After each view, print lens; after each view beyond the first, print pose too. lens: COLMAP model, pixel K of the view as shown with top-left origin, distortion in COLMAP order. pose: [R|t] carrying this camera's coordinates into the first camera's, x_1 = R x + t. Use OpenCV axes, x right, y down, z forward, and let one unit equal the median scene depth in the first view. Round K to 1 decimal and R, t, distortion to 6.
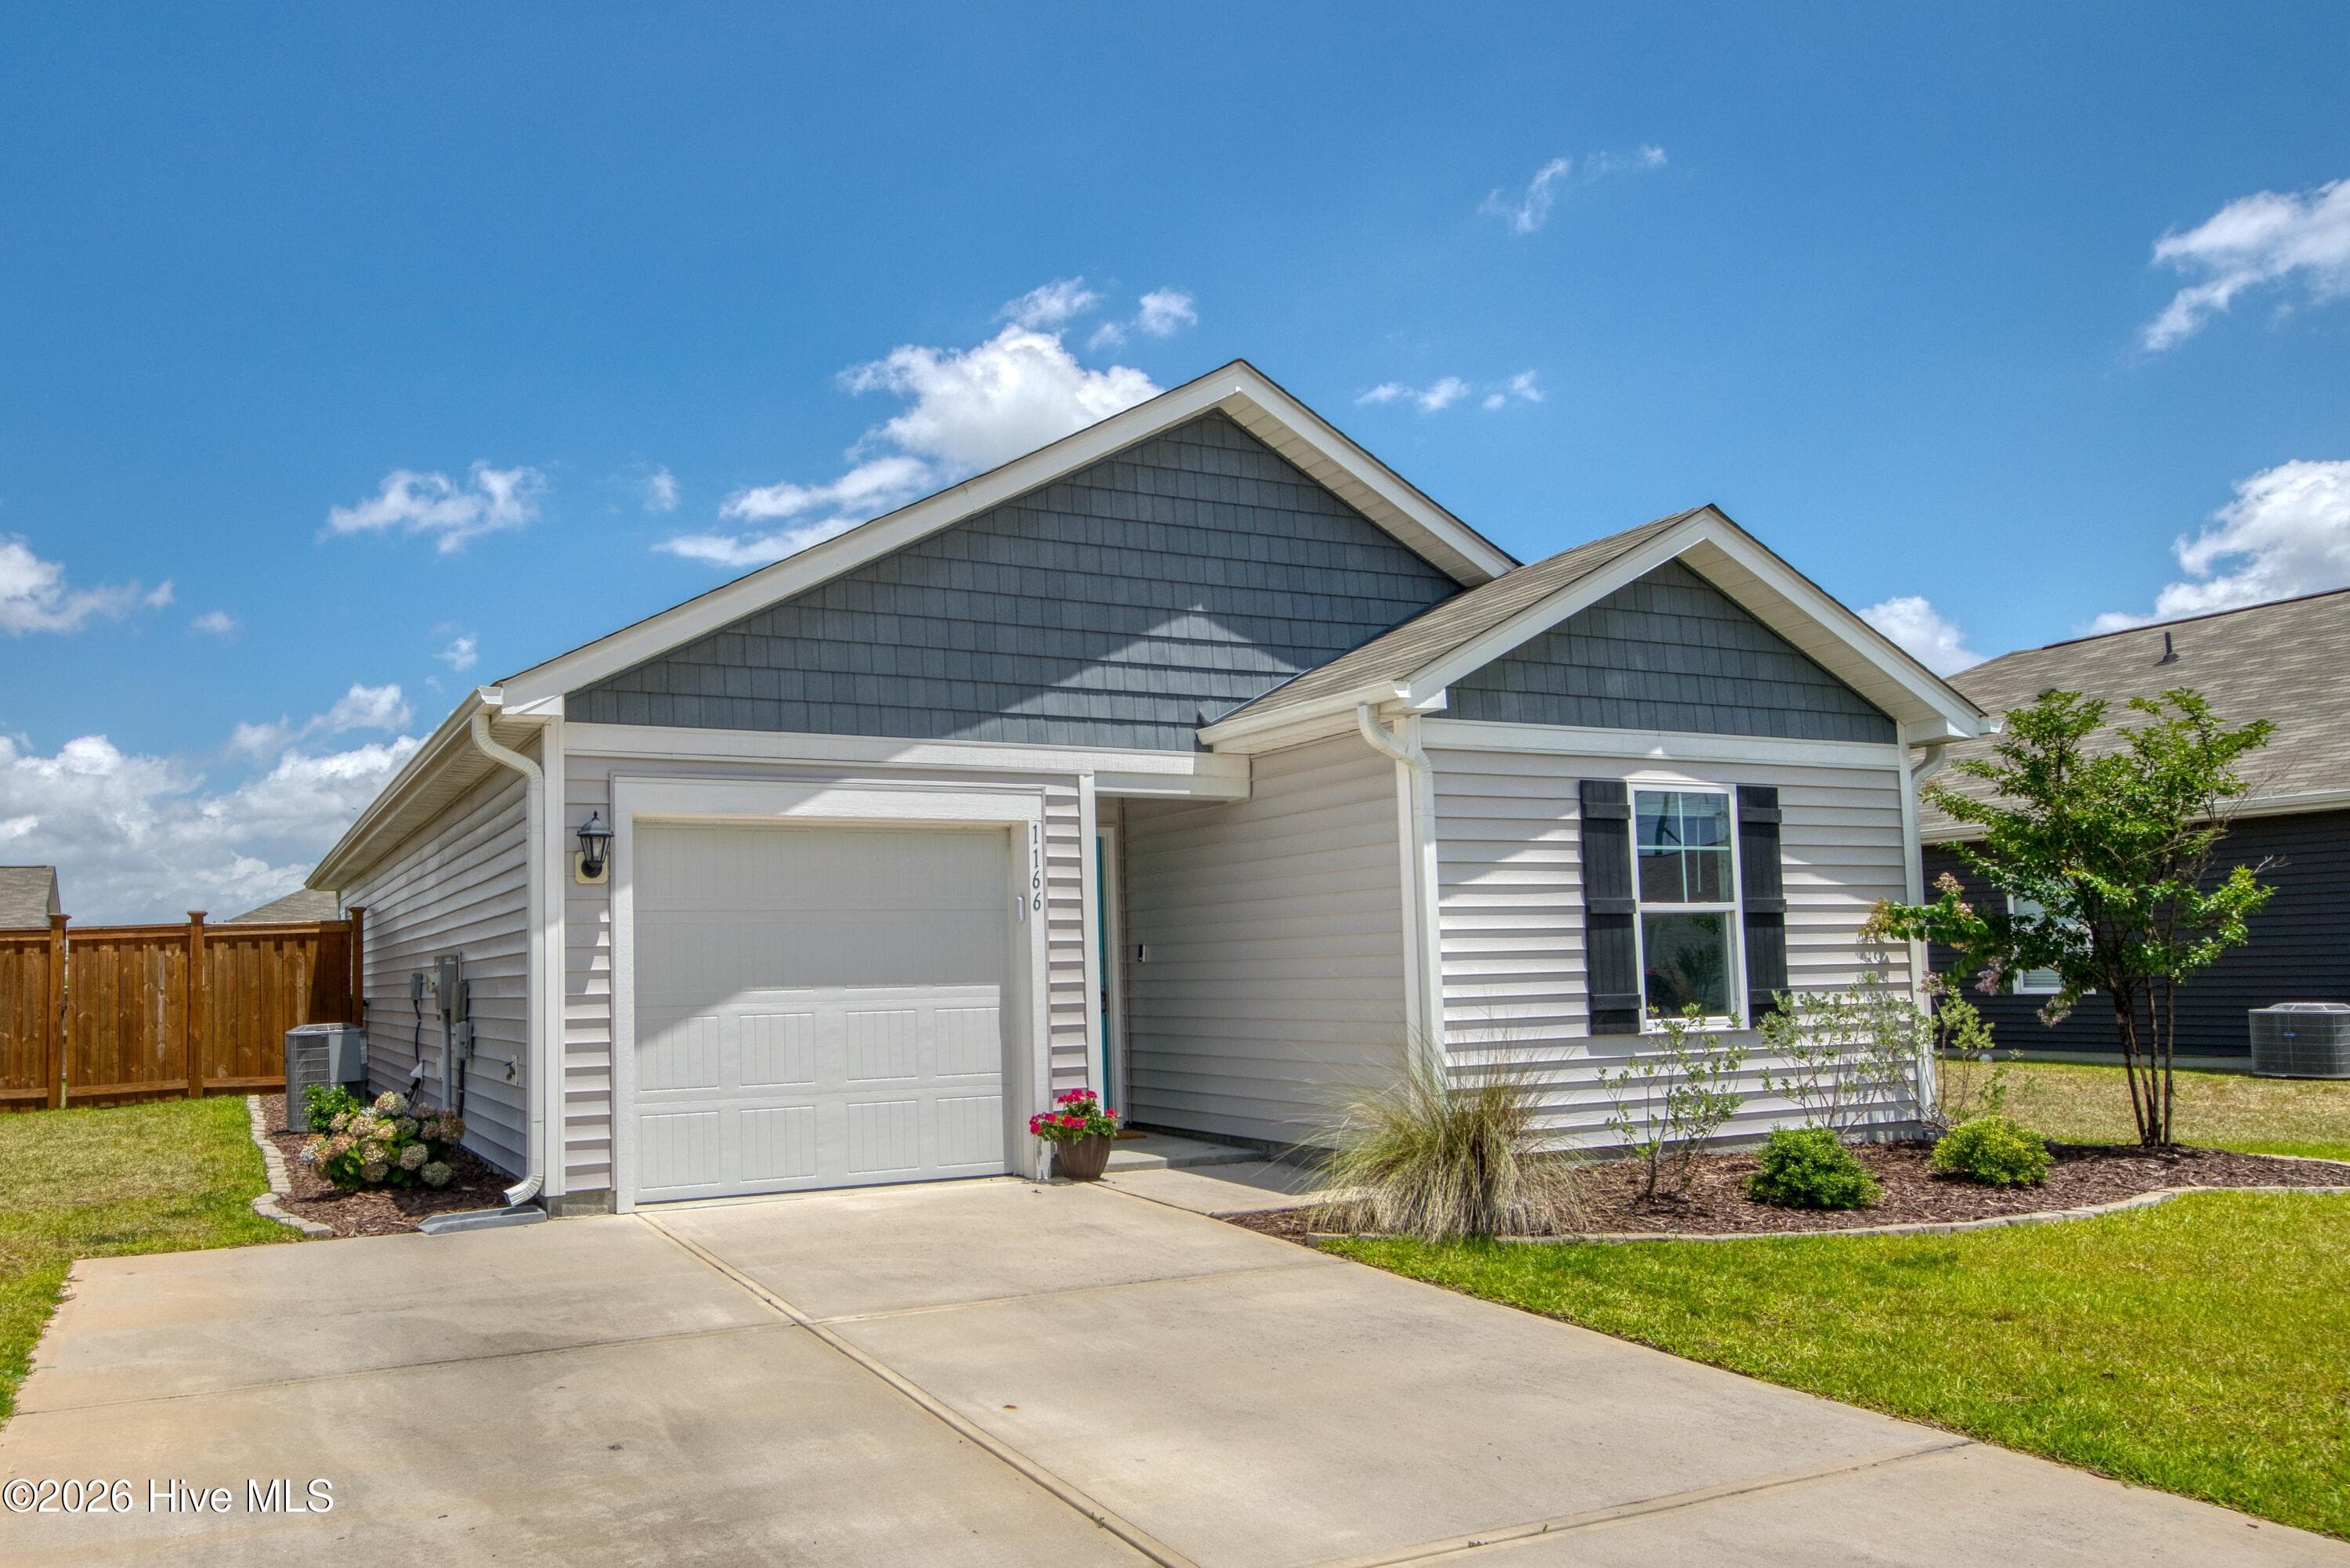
lens RADIAL K [[1557.3, 0, 984.2], [0, 1557.3, 865.1], [0, 0, 1]] dist [0.042254, -0.036034]
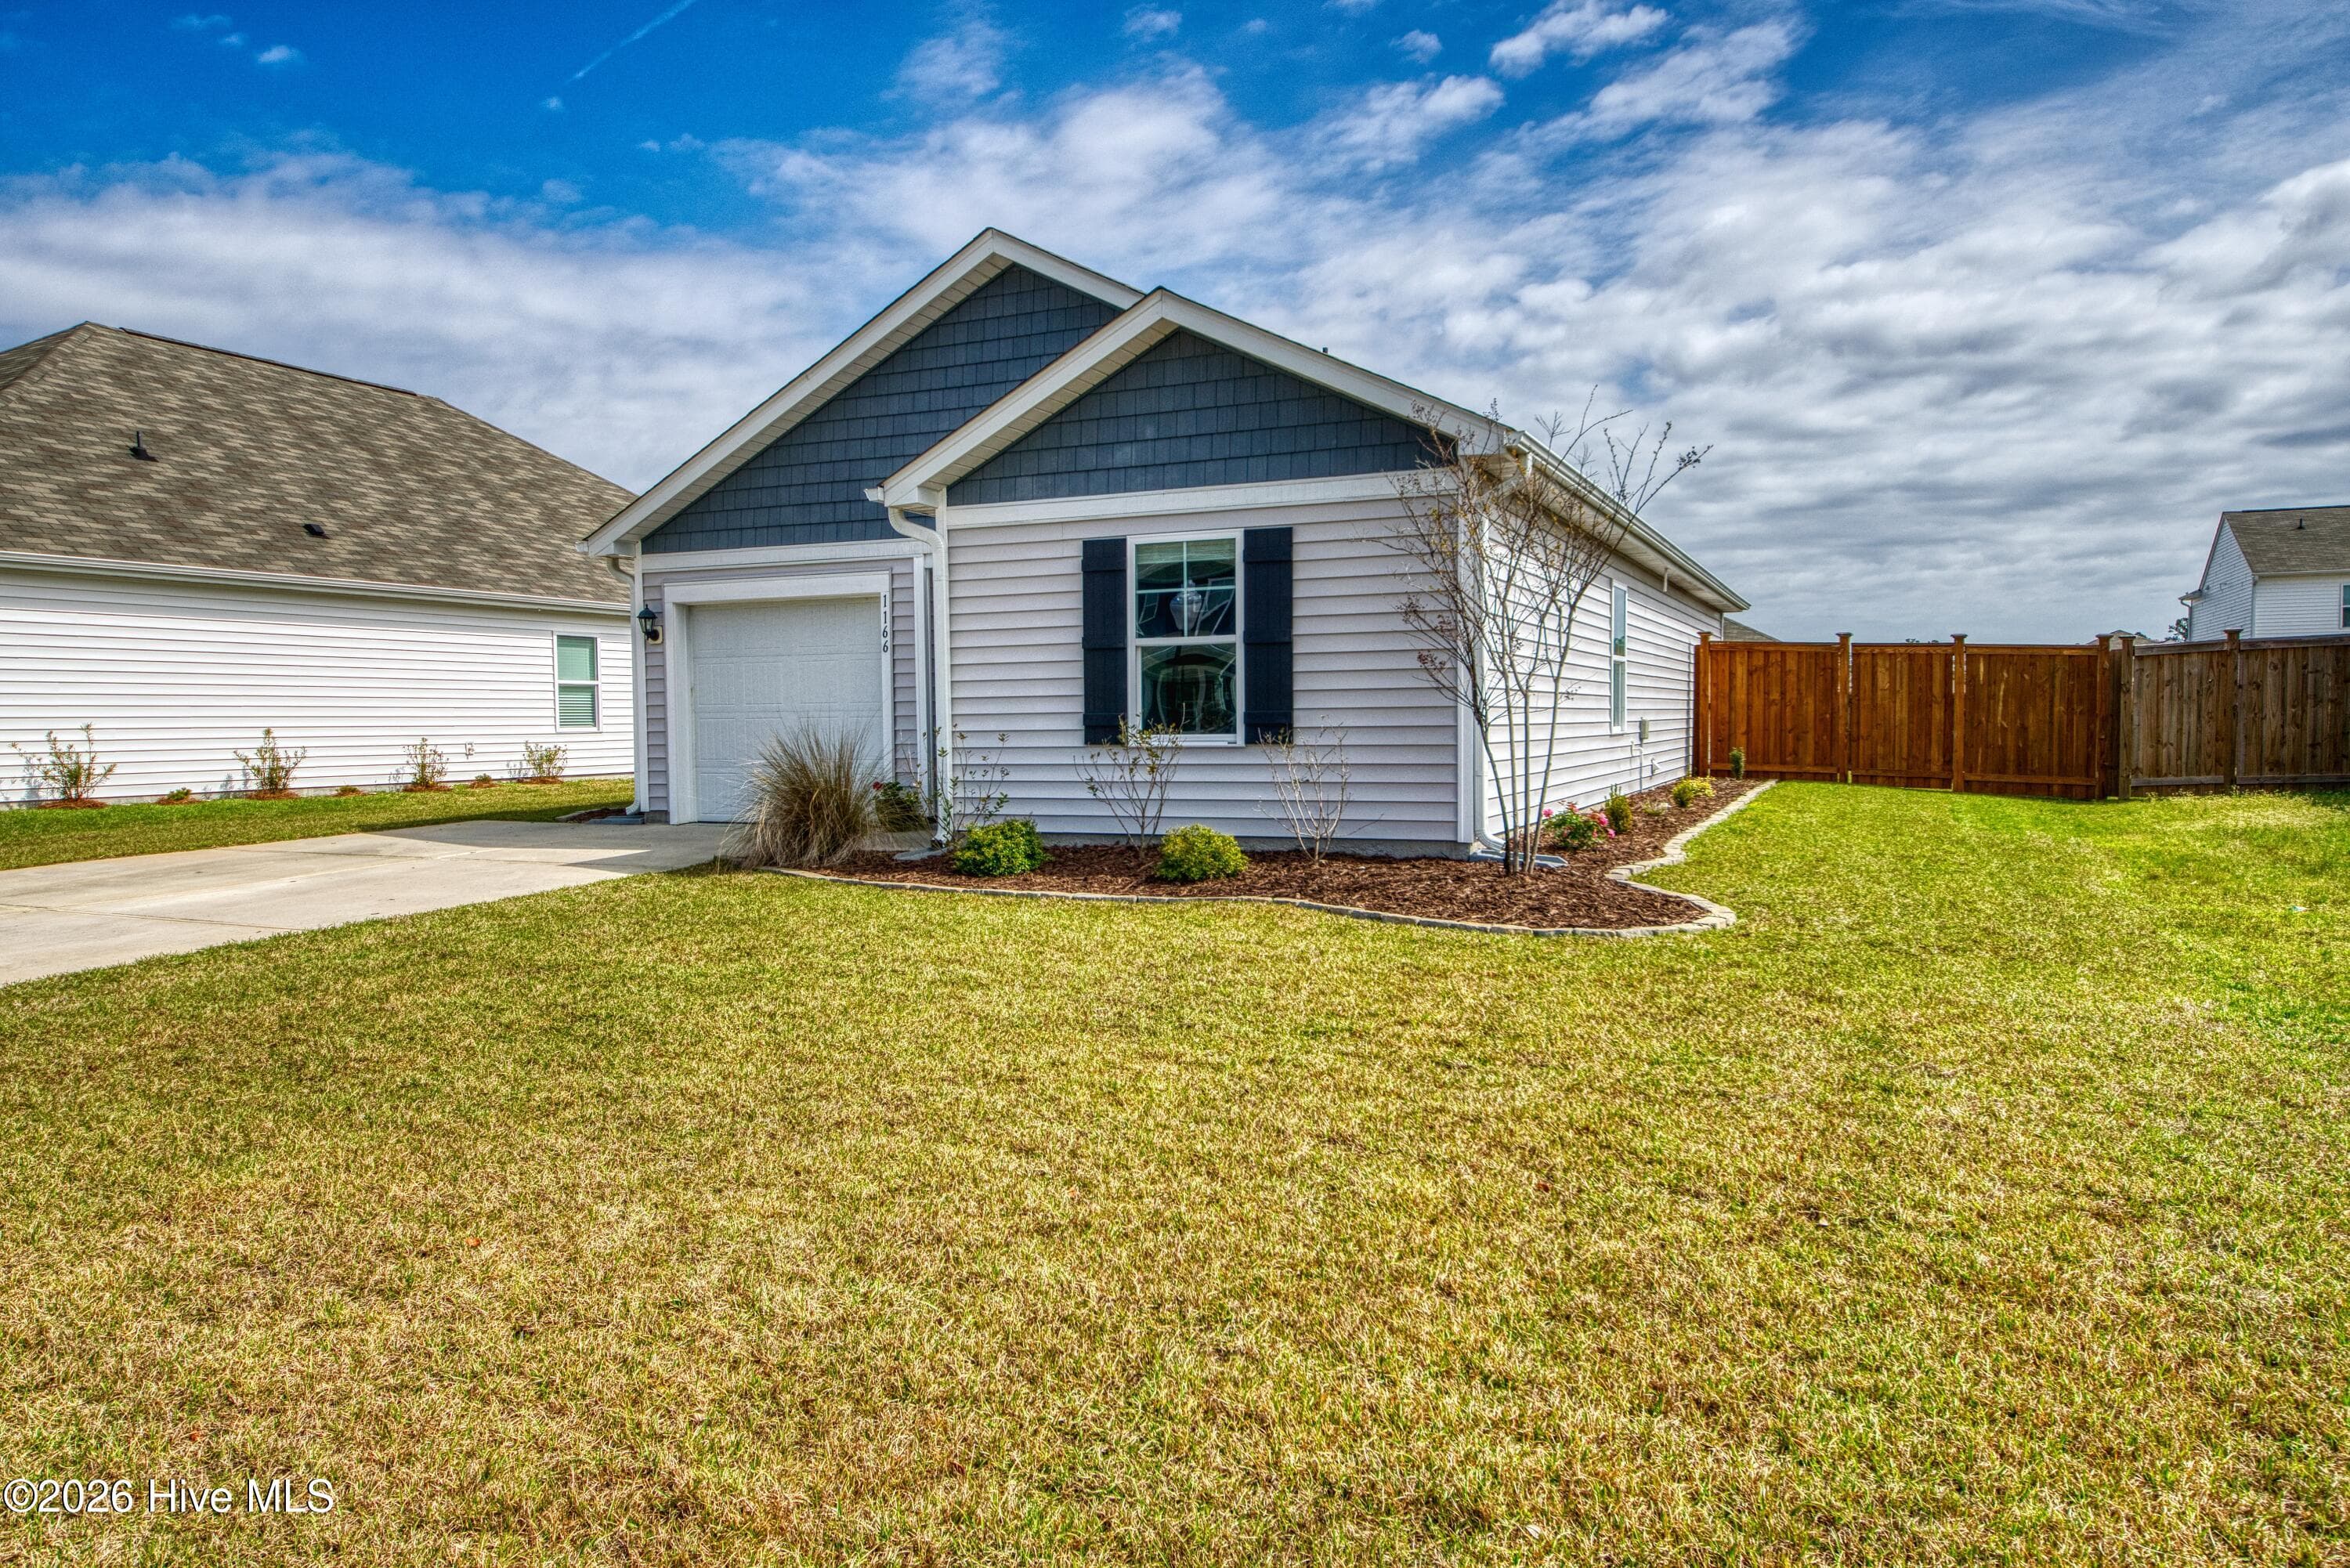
lens RADIAL K [[1575.4, 0, 1174.3], [0, 1575.4, 791.1], [0, 0, 1]] dist [0.050059, -0.033689]
pose [[0.652774, 0.050540, -0.755865, 1.361145], [0.050424, 0.992661, 0.109920, 0.008672], [0.755873, -0.109867, 0.645434, 0.222609]]
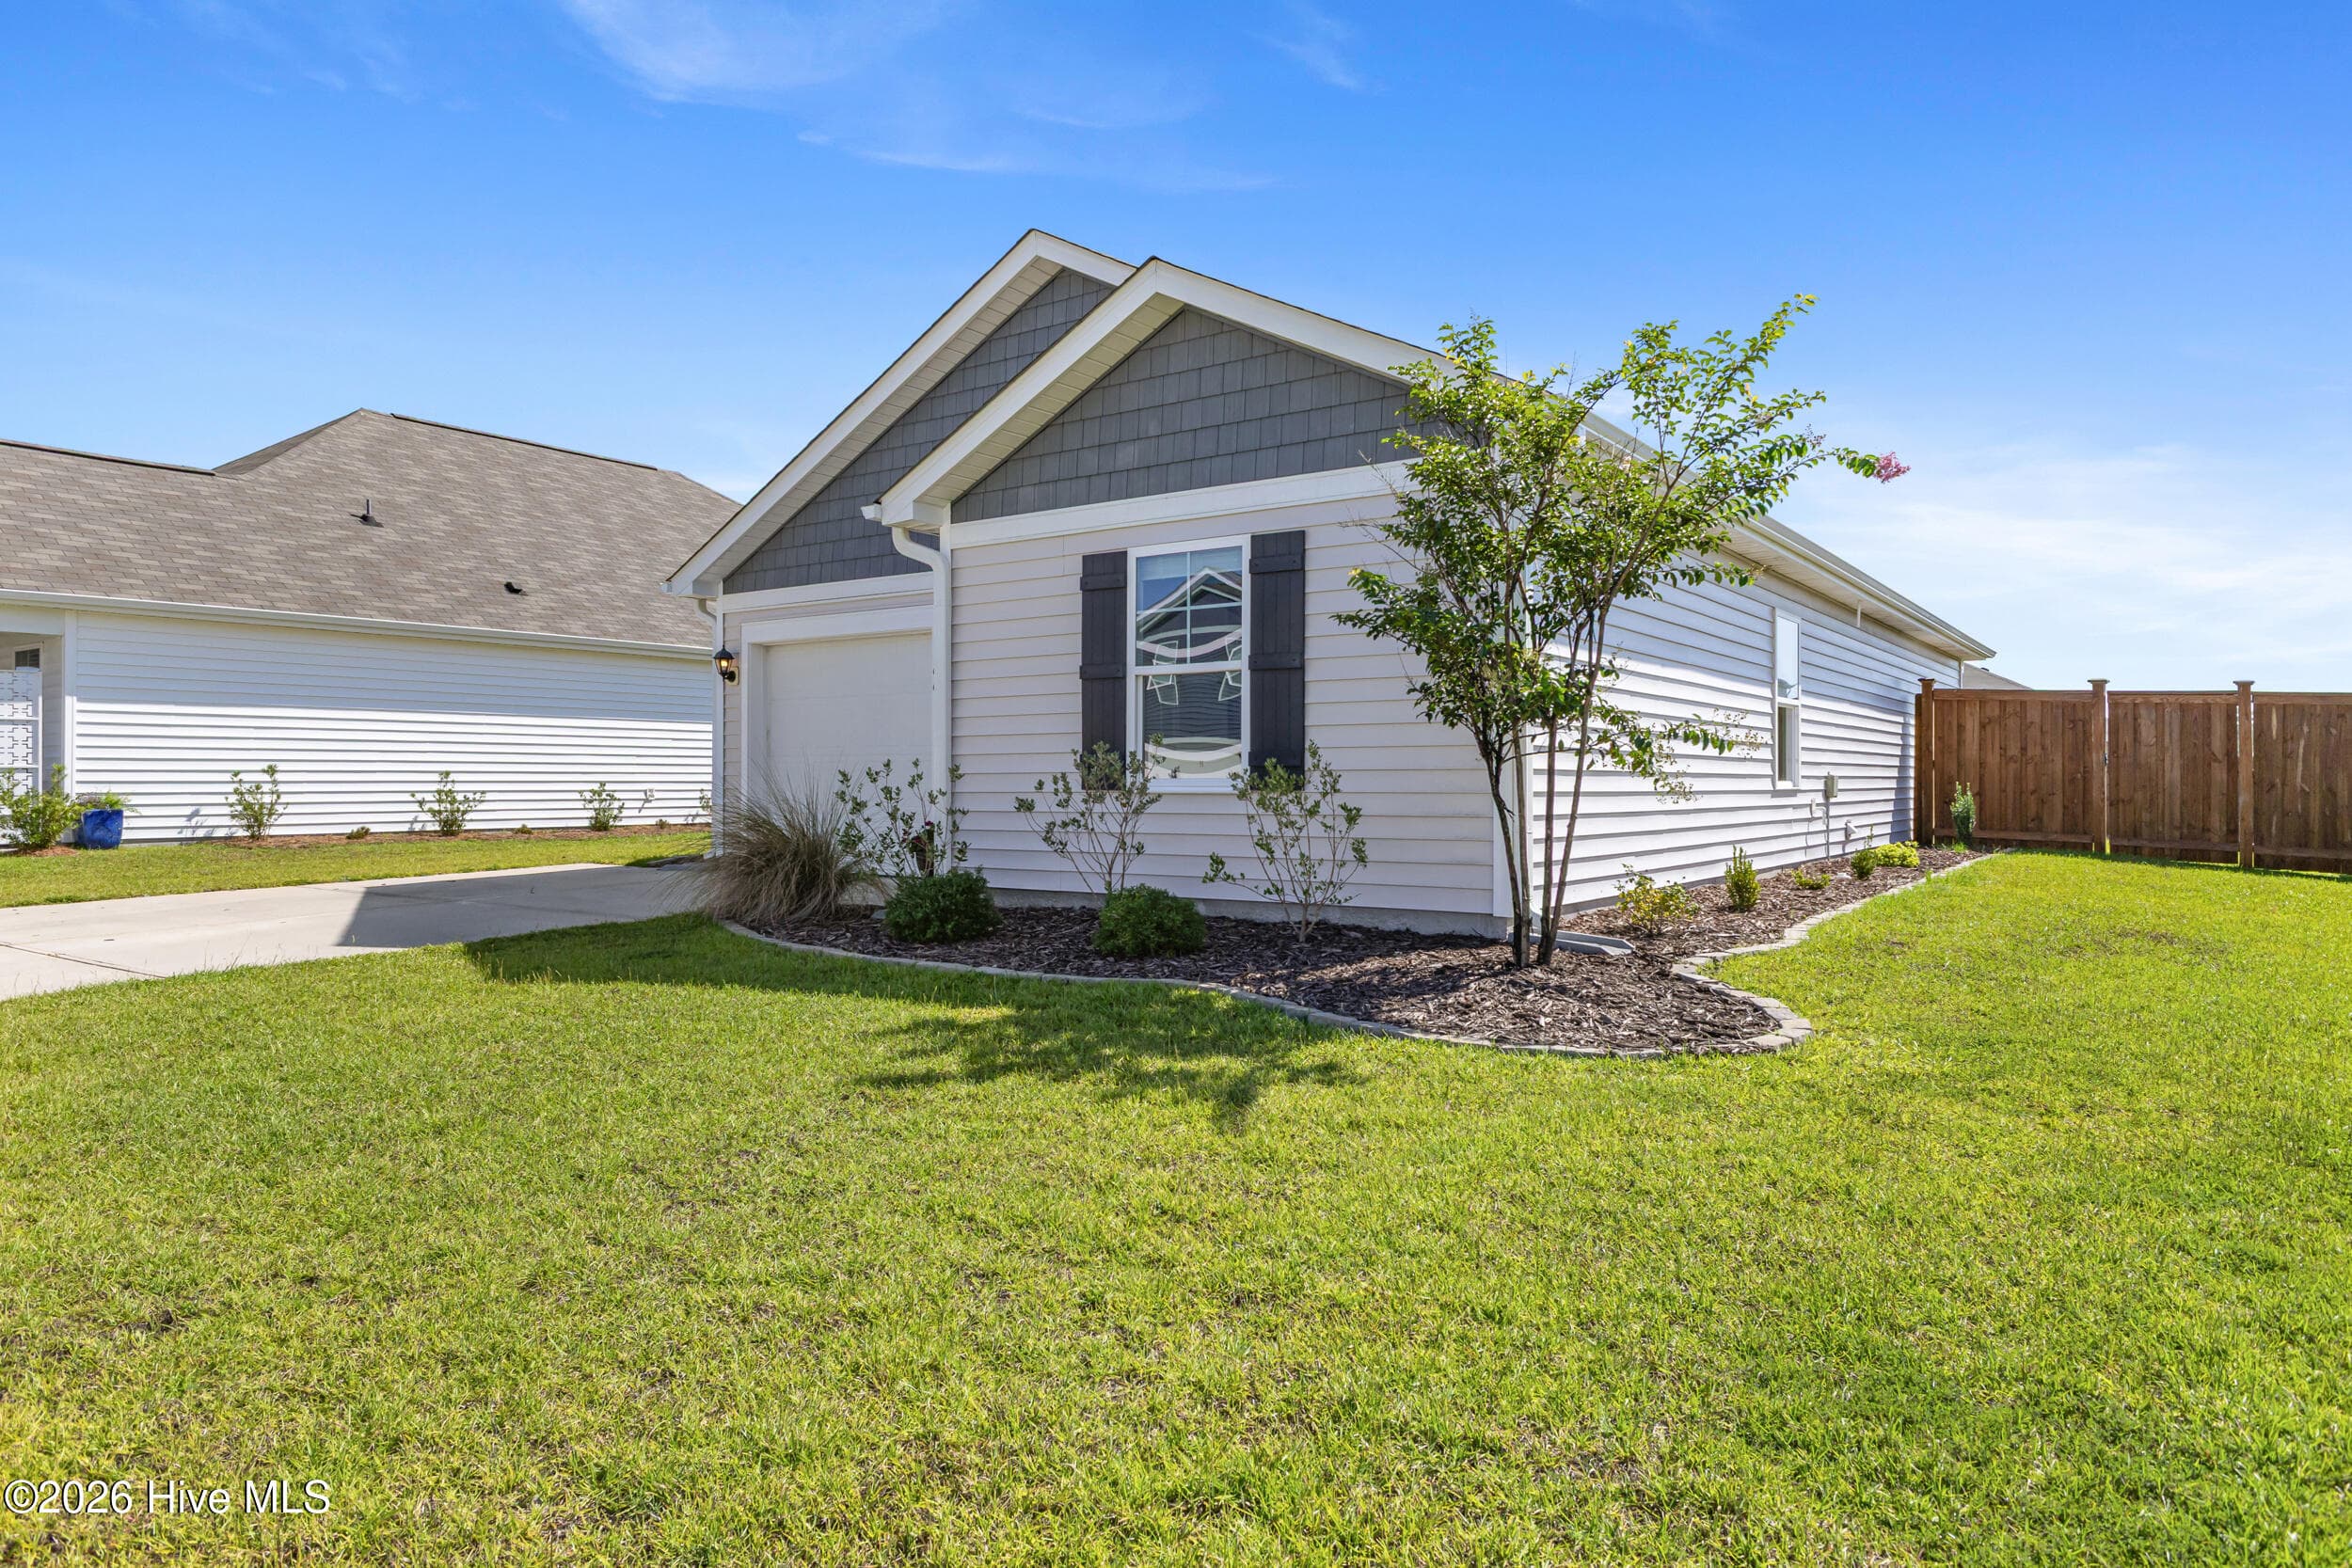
lens RADIAL K [[1477.0, 0, 1176.0], [0, 1477.0, 784.0], [0, 0, 1]] dist [0.006083, -0.001312]
pose [[0.498593, 0.023761, -0.866510, 1.278260], [0.051420, 0.997053, 0.056928, 0.047305], [0.865310, -0.072940, 0.495902, 0.530860]]
